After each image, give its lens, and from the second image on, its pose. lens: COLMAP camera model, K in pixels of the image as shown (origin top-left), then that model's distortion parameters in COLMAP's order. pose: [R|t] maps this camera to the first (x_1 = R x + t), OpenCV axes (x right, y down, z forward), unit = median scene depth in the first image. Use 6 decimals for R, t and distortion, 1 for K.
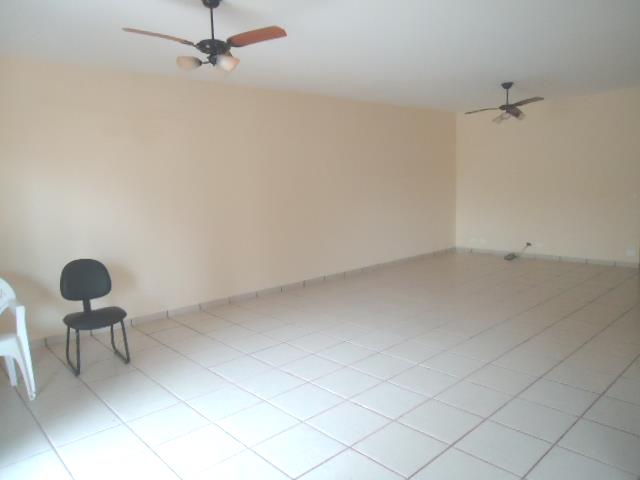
lens RADIAL K [[459.8, 0, 319.1], [0, 459.8, 240.6], [0, 0, 1]] dist [-0.007794, -0.009586]
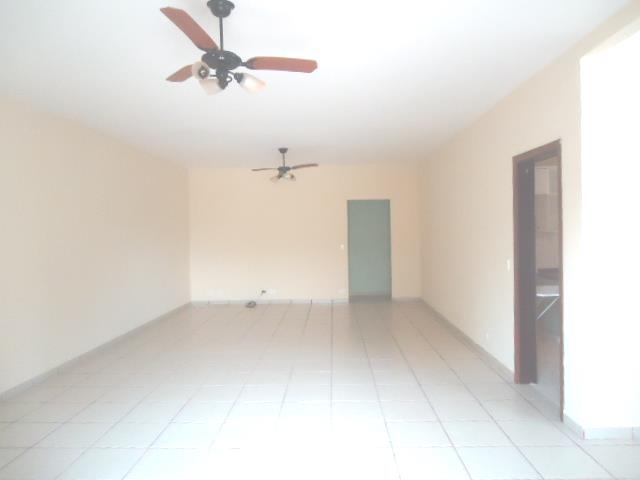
lens RADIAL K [[459.8, 0, 320.7], [0, 459.8, 238.3], [0, 0, 1]] dist [-0.007794, -0.009586]
pose [[0.694504, 0.011009, 0.719405, -0.256381], [0.083480, 0.991897, -0.095771, -0.002292], [-0.714629, 0.126569, 0.687957, 0.125627]]
